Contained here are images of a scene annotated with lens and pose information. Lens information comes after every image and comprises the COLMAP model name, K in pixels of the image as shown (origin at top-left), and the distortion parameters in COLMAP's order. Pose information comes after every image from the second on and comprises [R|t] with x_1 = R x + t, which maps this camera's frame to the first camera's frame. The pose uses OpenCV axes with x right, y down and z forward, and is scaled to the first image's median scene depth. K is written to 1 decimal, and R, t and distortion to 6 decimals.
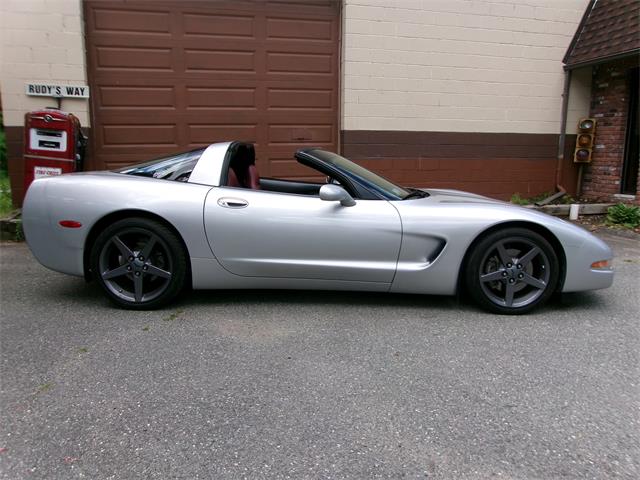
lens RADIAL K [[501.9, 0, 323.7], [0, 501.9, 227.9], [0, 0, 1]] dist [-0.047291, 0.083103]
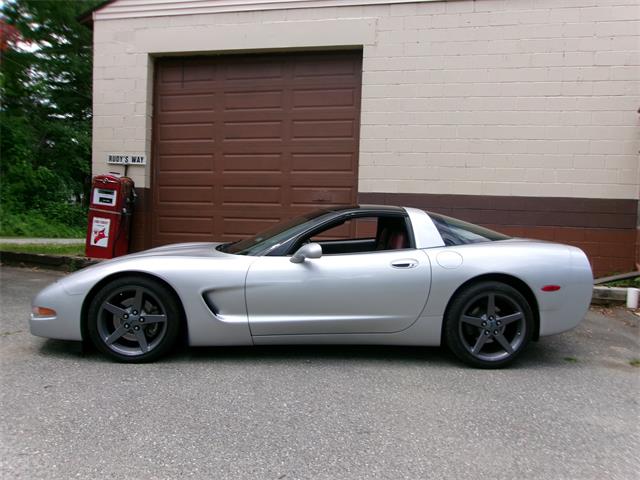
lens RADIAL K [[501.9, 0, 323.7], [0, 501.9, 227.9], [0, 0, 1]] dist [-0.047291, 0.083103]
pose [[0.895149, 0.039404, -0.444022, 0.433298], [-0.096295, 0.989660, -0.106305, -0.012111], [0.435242, 0.137915, 0.889688, 0.090773]]
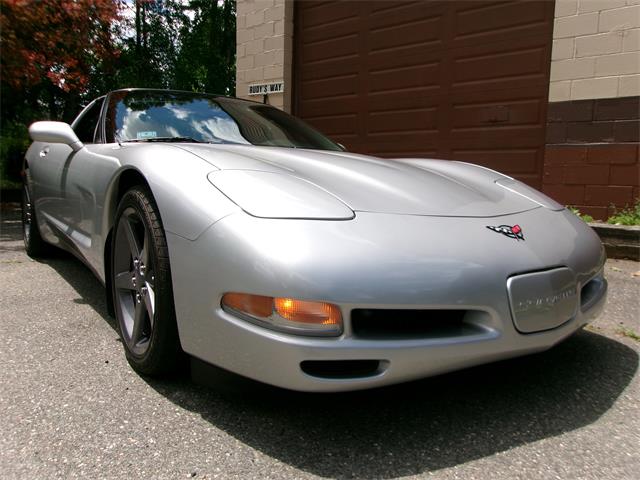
lens RADIAL K [[501.9, 0, 323.7], [0, 501.9, 227.9], [0, 0, 1]] dist [-0.047291, 0.083103]
pose [[0.605289, 0.093486, -0.790497, 0.401857], [-0.142025, 0.989828, 0.008309, 0.004465], [0.783233, 0.107241, 0.612410, 0.391816]]
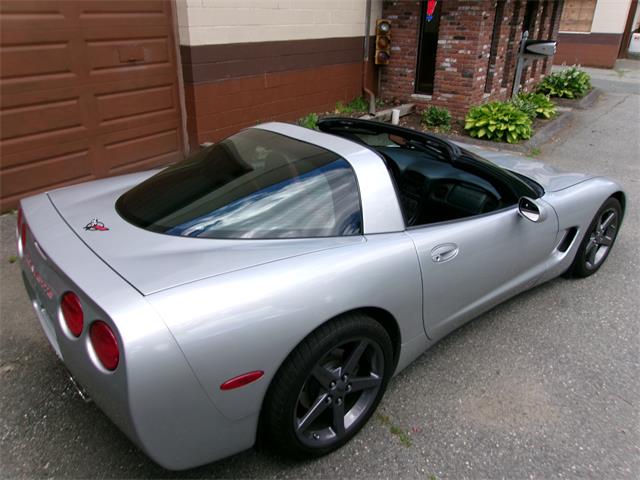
lens RADIAL K [[501.9, 0, 323.7], [0, 501.9, 227.9], [0, 0, 1]] dist [-0.047291, 0.083103]
pose [[0.764808, -0.251659, 0.593074, -0.323308], [0.089926, 0.953241, 0.288523, -0.134852], [-0.637952, -0.167332, 0.751677, 0.268239]]
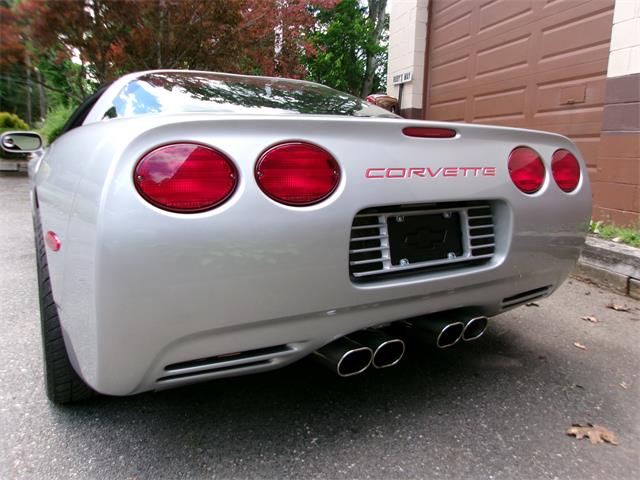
lens RADIAL K [[501.9, 0, 323.7], [0, 501.9, 227.9], [0, 0, 1]] dist [-0.047291, 0.083103]
pose [[0.011156, 0.159390, -0.987153, 0.583075], [-0.178241, 0.971721, 0.154884, -0.073270], [0.983924, 0.174223, 0.039250, 0.729177]]
